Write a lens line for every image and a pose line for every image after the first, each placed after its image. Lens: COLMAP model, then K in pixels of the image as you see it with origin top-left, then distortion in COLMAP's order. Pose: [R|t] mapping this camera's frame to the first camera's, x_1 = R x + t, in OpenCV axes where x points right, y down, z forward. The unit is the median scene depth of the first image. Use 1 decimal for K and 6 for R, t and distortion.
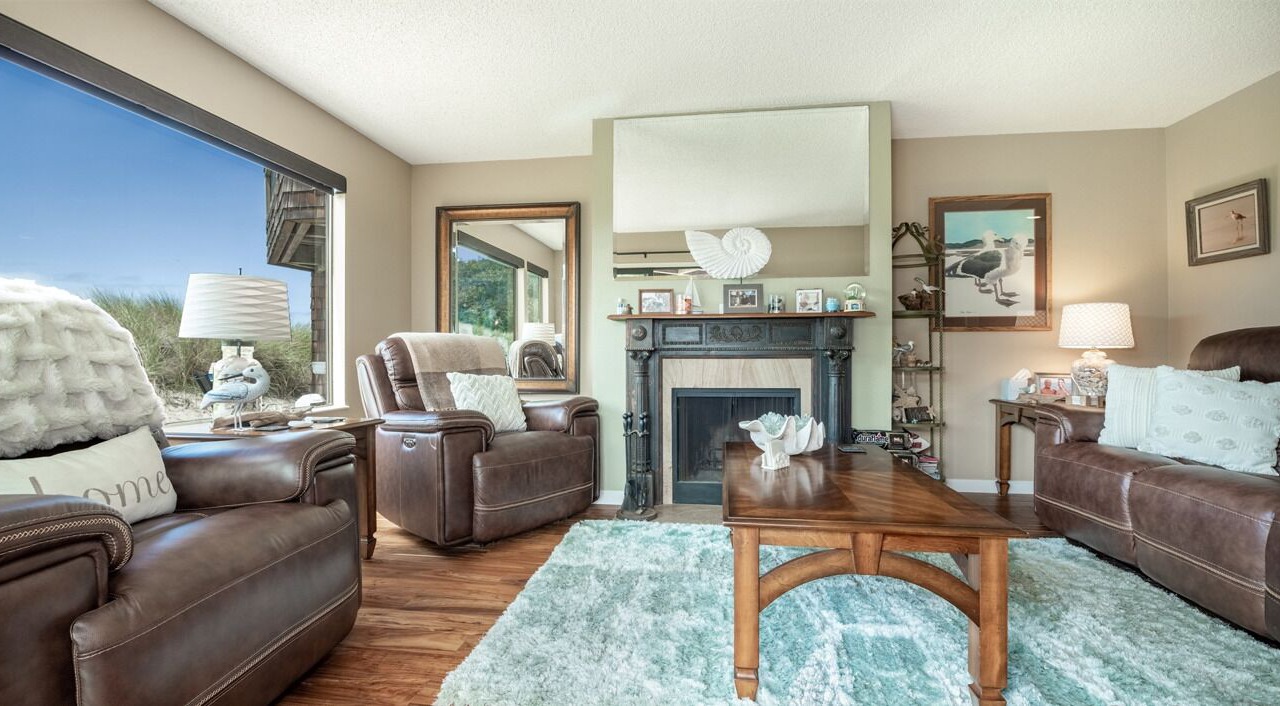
lens RADIAL K [[561.2, 0, 640.4], [0, 561.2, 359.2], [0, 0, 1]] dist [-0.002063, -0.000422]
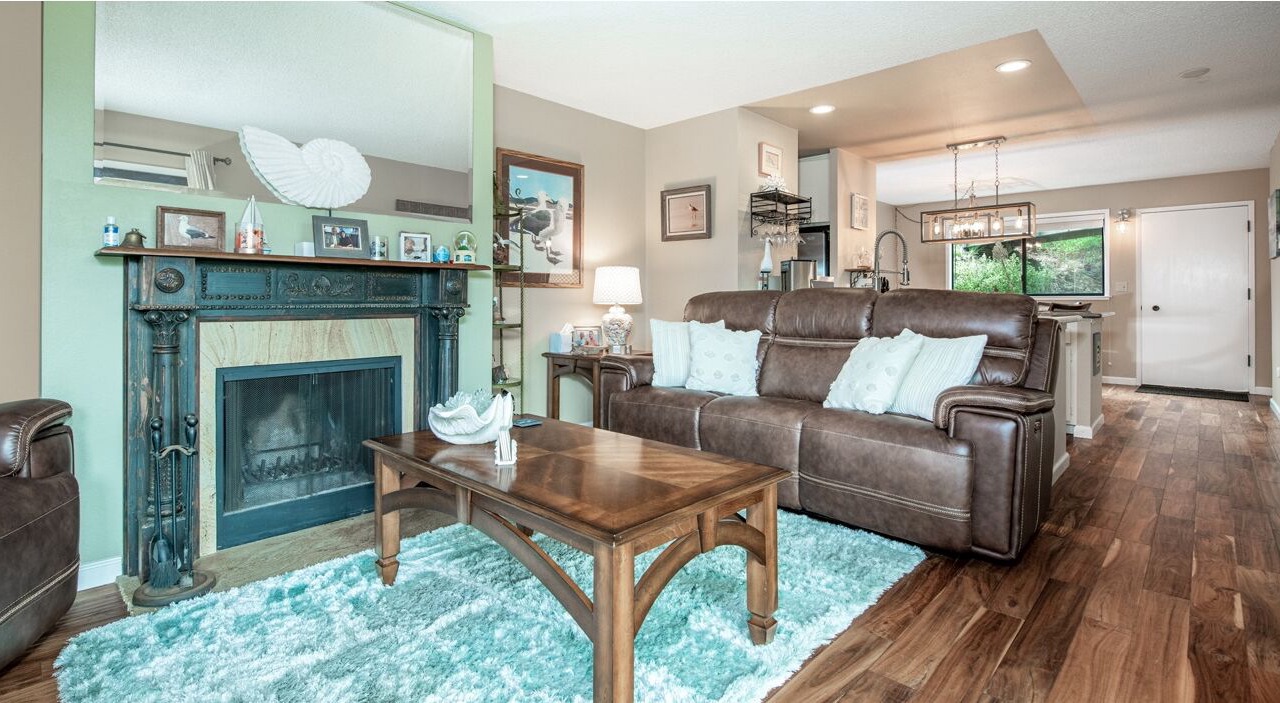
lens RADIAL K [[623.7, 0, 636.5], [0, 623.7, 300.3], [0, 0, 1]] dist [0.001580, -0.000069]
pose [[0.586078, 0.004294, 0.810243, -0.243765], [0.002894, 0.999968, -0.007393, -0.019357], [-0.810249, 0.006678, 0.586047, 0.210350]]
